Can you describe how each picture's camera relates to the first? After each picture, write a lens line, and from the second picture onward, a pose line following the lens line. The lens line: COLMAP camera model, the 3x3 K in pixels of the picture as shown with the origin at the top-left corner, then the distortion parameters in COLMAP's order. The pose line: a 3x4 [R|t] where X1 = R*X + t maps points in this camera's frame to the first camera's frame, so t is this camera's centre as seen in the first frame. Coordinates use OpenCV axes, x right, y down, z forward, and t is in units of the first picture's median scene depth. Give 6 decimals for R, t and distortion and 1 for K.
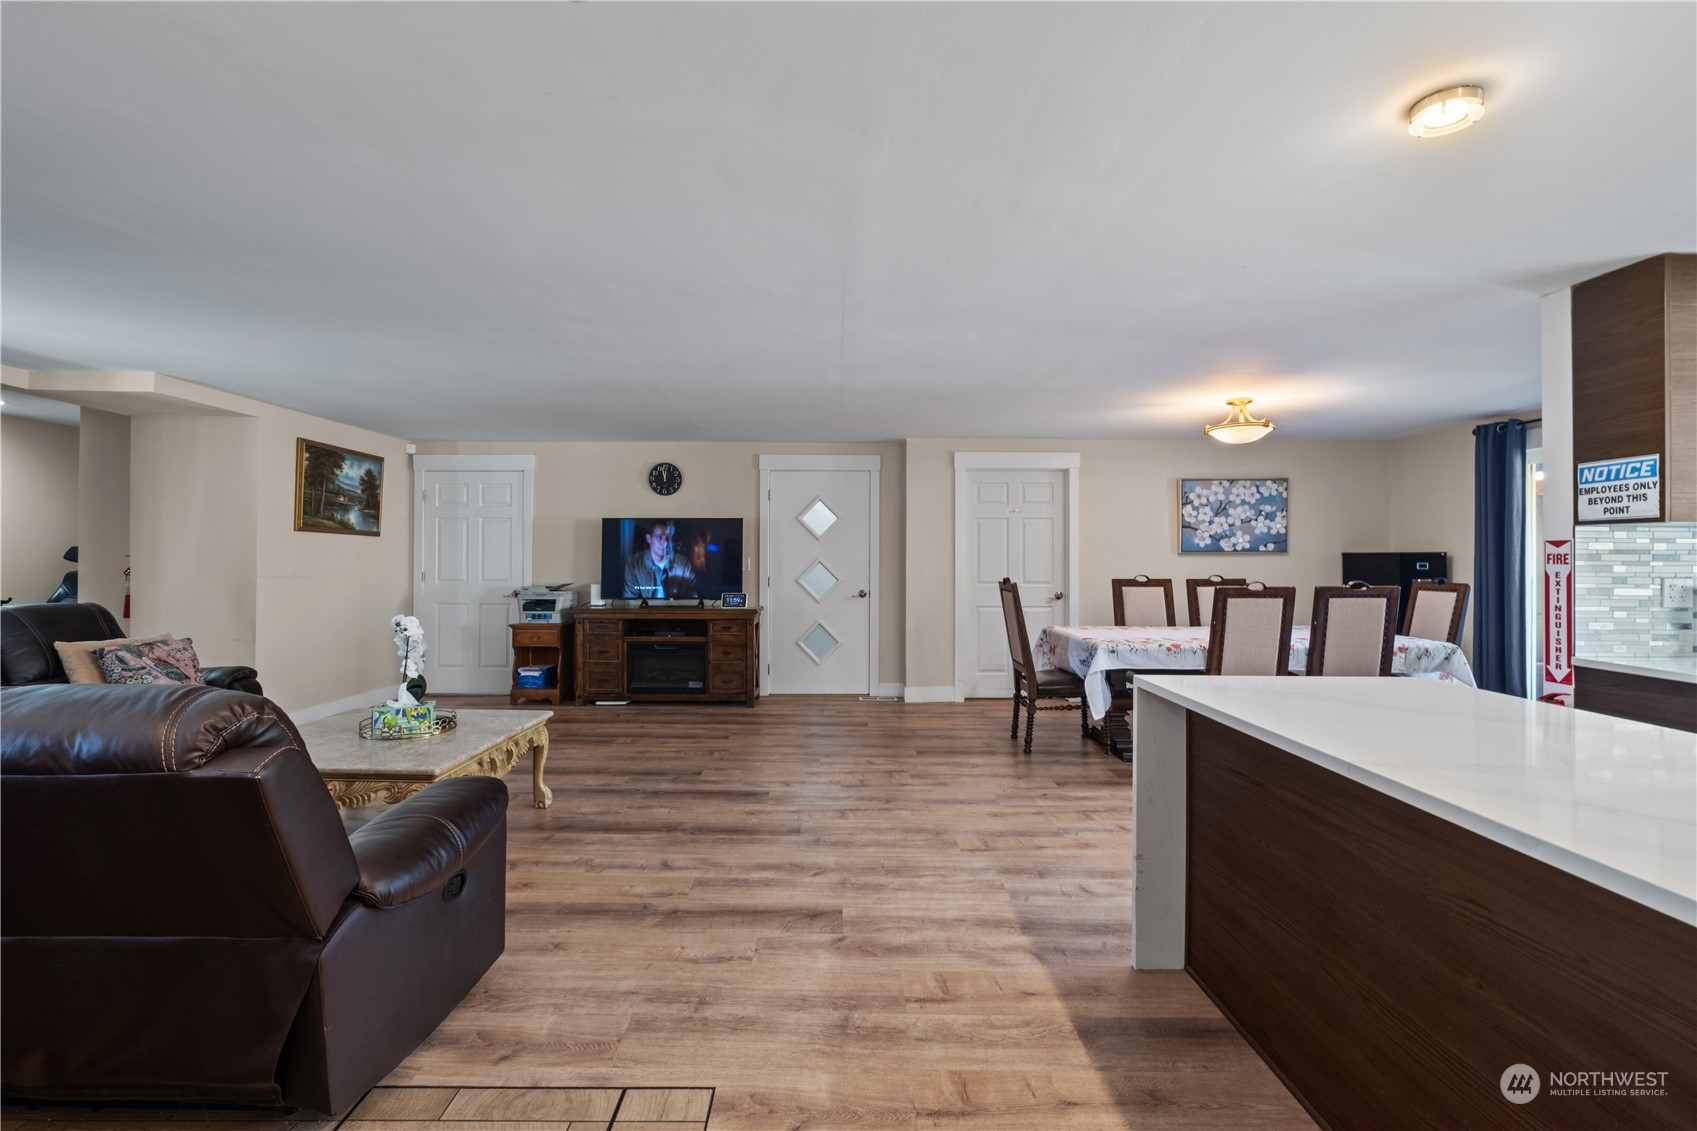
lens RADIAL K [[757.8, 0, 848.0], [0, 757.8, 560.4], [0, 0, 1]] dist [0.000168, 0.000100]
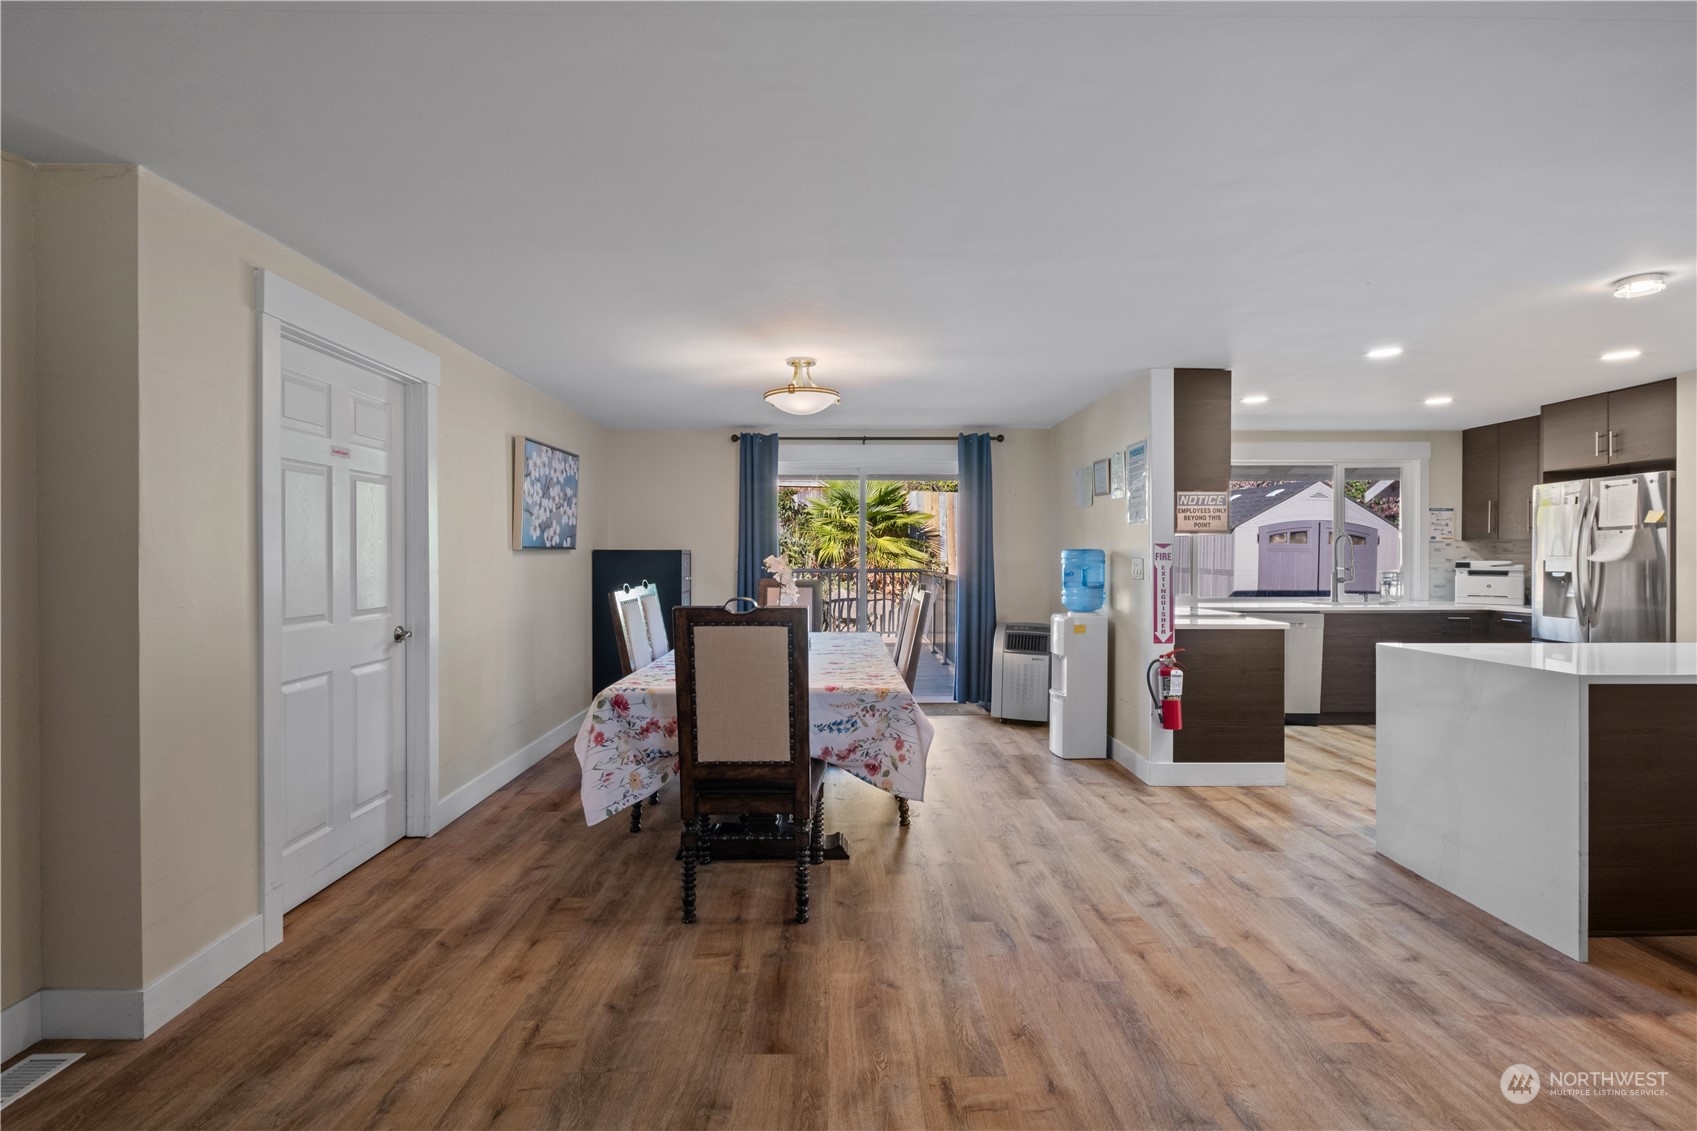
lens RADIAL K [[774.6, 0, 840.7], [0, 774.6, 561.2], [0, 0, 1]] dist [-0.007491, 0.000850]
pose [[-0.003671, -0.012151, 0.999919, -0.234108], [0.004938, 0.999914, 0.012169, -0.006260], [-0.999981, 0.004983, -0.003611, 0.729362]]
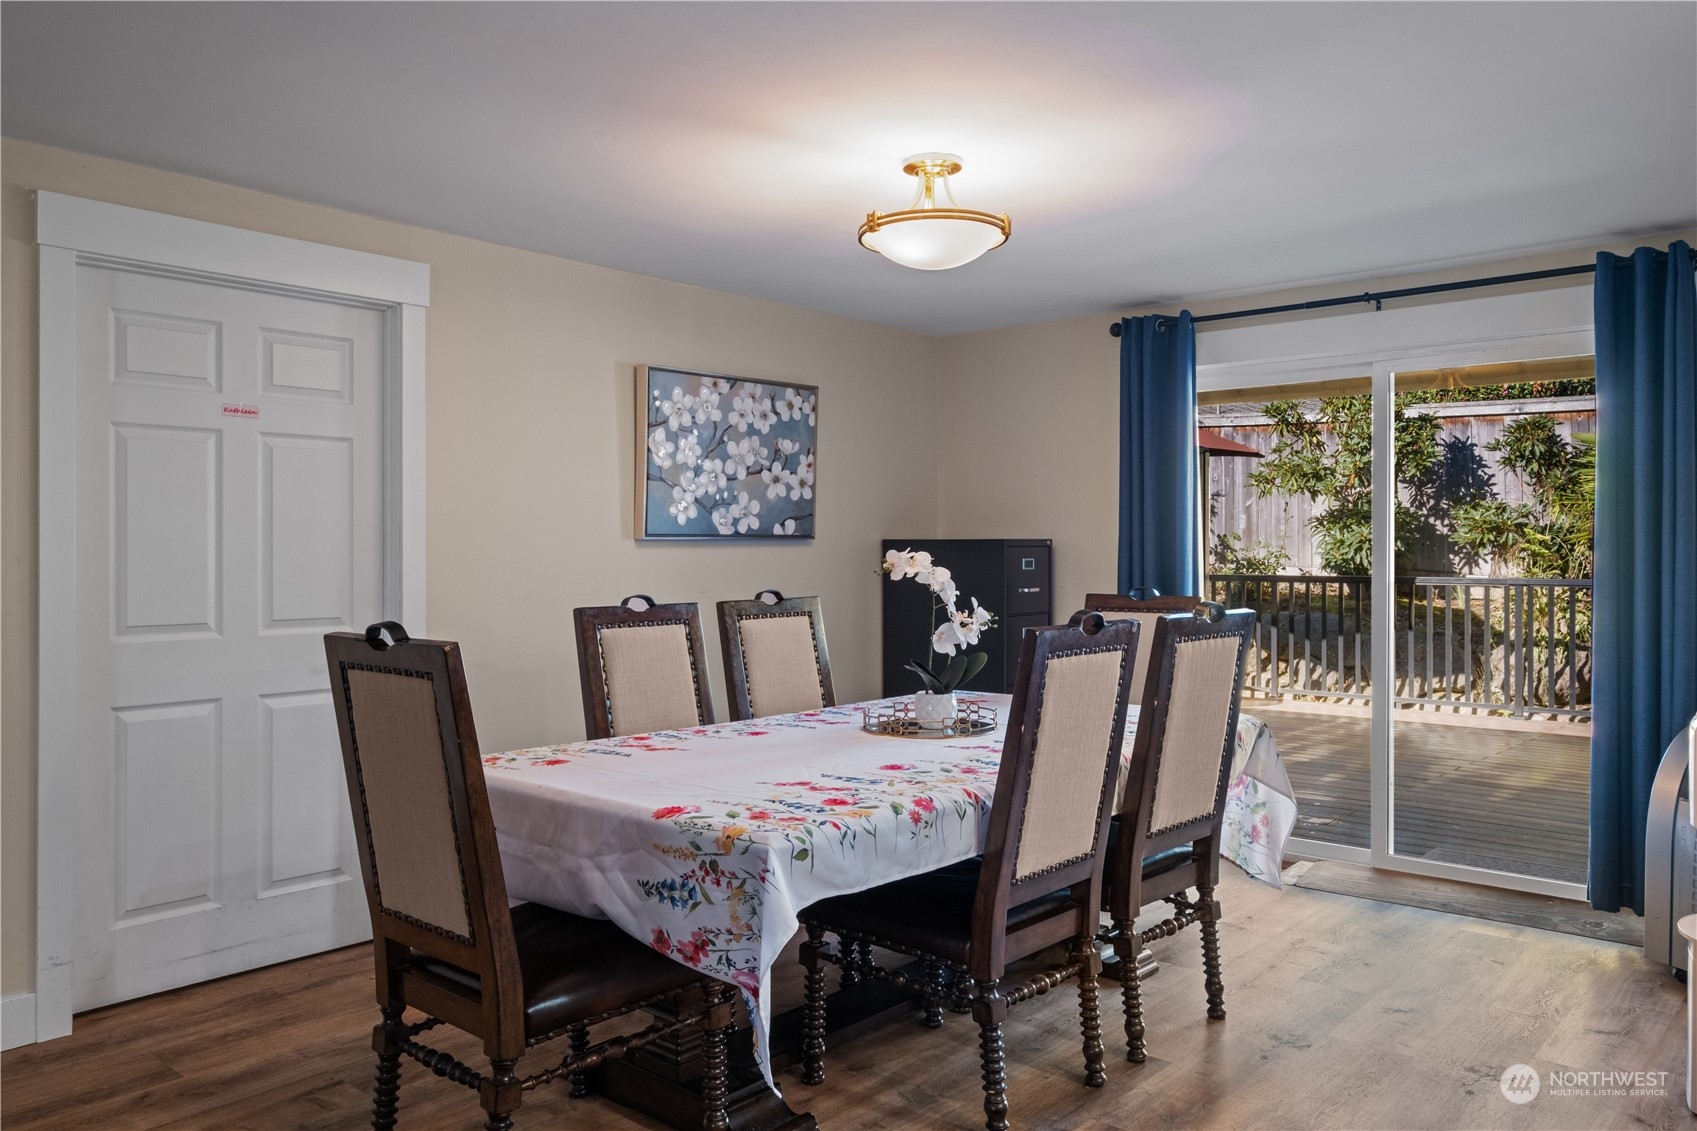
lens RADIAL K [[1253.5, 0, 858.6], [0, 1253.5, 550.5], [0, 0, 1]] dist [-0.004480, 0.010533]
pose [[0.660747, -0.003485, 0.750601, -0.012659], [0.005011, 0.999987, 0.000232, -0.002625], [-0.750592, 0.003607, 0.660756, 0.442691]]
